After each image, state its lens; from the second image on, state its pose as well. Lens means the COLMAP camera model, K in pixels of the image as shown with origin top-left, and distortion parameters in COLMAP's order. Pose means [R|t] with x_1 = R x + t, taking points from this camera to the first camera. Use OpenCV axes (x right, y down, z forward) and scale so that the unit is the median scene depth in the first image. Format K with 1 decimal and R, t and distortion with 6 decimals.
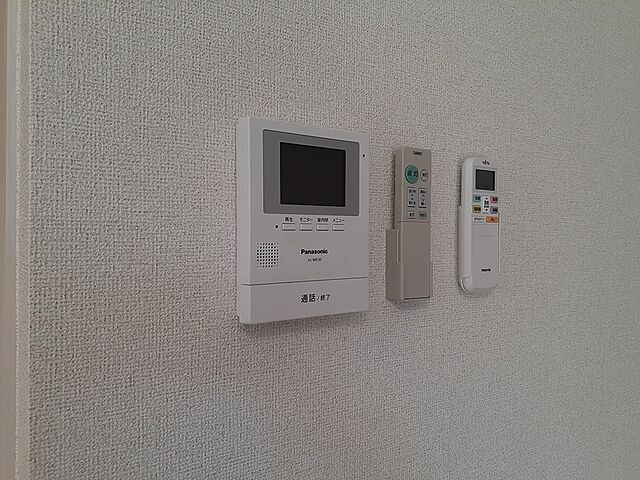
lens RADIAL K [[510.6, 0, 329.8], [0, 510.6, 239.2], [0, 0, 1]] dist [0.007893, 0.001592]
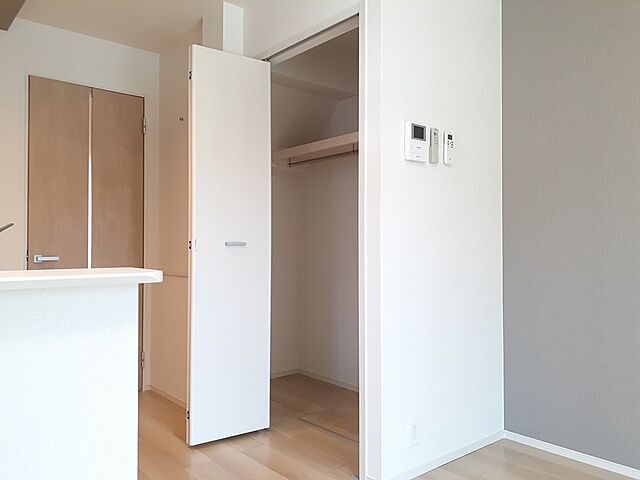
lens RADIAL K [[510.6, 0, 329.8], [0, 510.6, 239.2], [0, 0, 1]] dist [0.007893, 0.001592]
pose [[0.996216, -0.001880, 0.086894, -1.208609], [0.003561, 0.999809, -0.019194, 0.922371], [-0.086842, 0.019431, 0.996033, -3.559548]]
